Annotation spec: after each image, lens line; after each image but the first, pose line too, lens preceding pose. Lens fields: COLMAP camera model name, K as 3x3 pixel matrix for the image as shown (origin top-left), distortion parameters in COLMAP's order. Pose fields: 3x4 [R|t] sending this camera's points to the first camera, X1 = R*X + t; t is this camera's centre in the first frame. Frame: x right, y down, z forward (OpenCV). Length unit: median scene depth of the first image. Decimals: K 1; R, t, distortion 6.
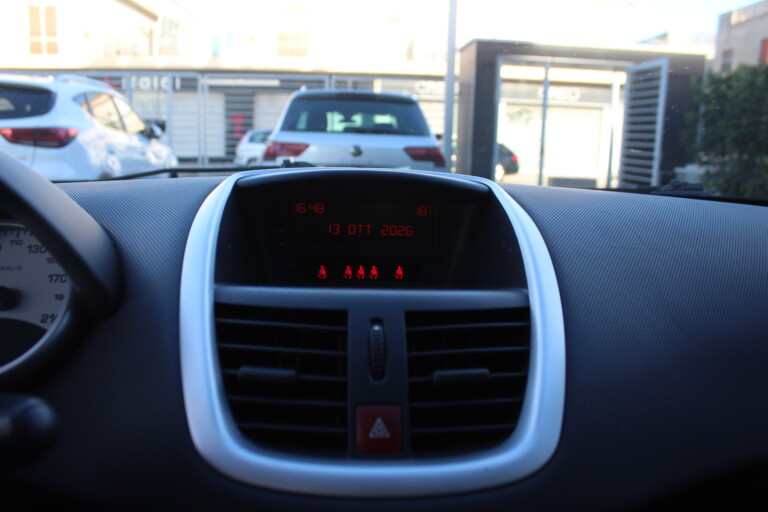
lens RADIAL K [[645.4, 0, 384.0], [0, 645.4, 256.0], [0, 0, 1]] dist [-0.166231, 0.133575]
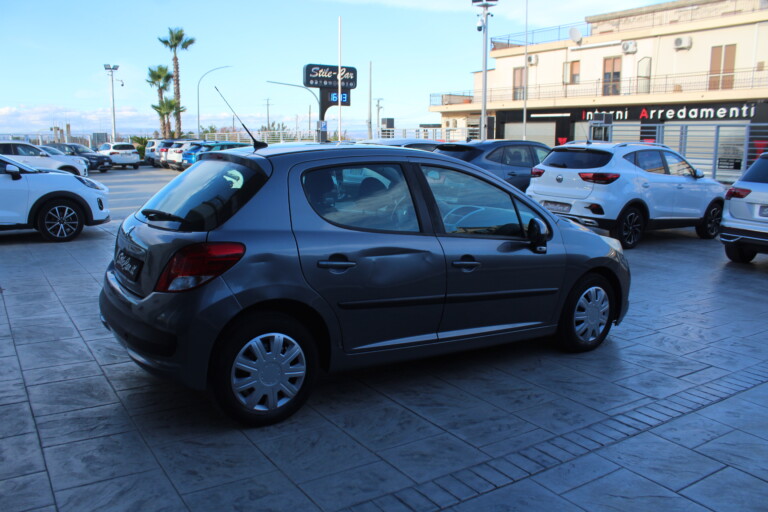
lens RADIAL K [[645.4, 0, 384.0], [0, 645.4, 256.0], [0, 0, 1]] dist [-0.166231, 0.133575]
pose [[0.493441, 0.127021, -0.860454, 0.561559], [-0.153382, 0.986483, 0.057666, 0.023502], [0.856148, 0.103524, 0.506254, -0.360423]]
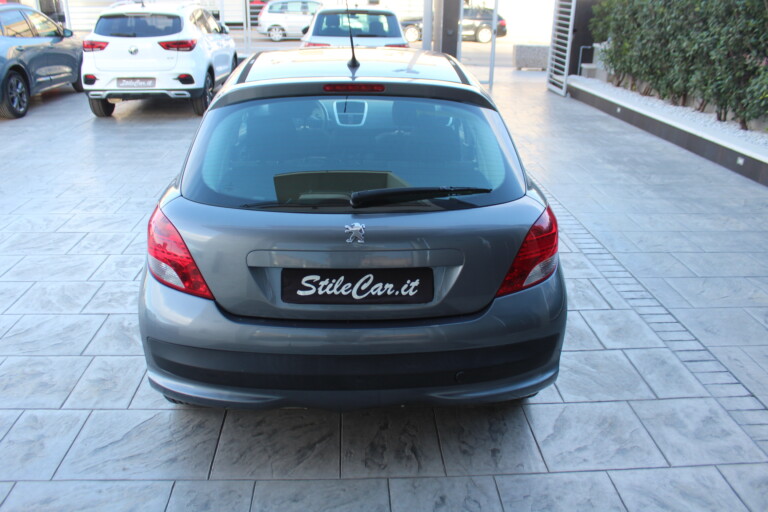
lens RADIAL K [[645.4, 0, 384.0], [0, 645.4, 256.0], [0, 0, 1]] dist [-0.166231, 0.133575]
pose [[0.999778, -0.008885, -0.019128, 0.040215], [0.012881, 0.975361, 0.220239, 0.006699], [0.016699, -0.220436, 0.975258, -0.585507]]
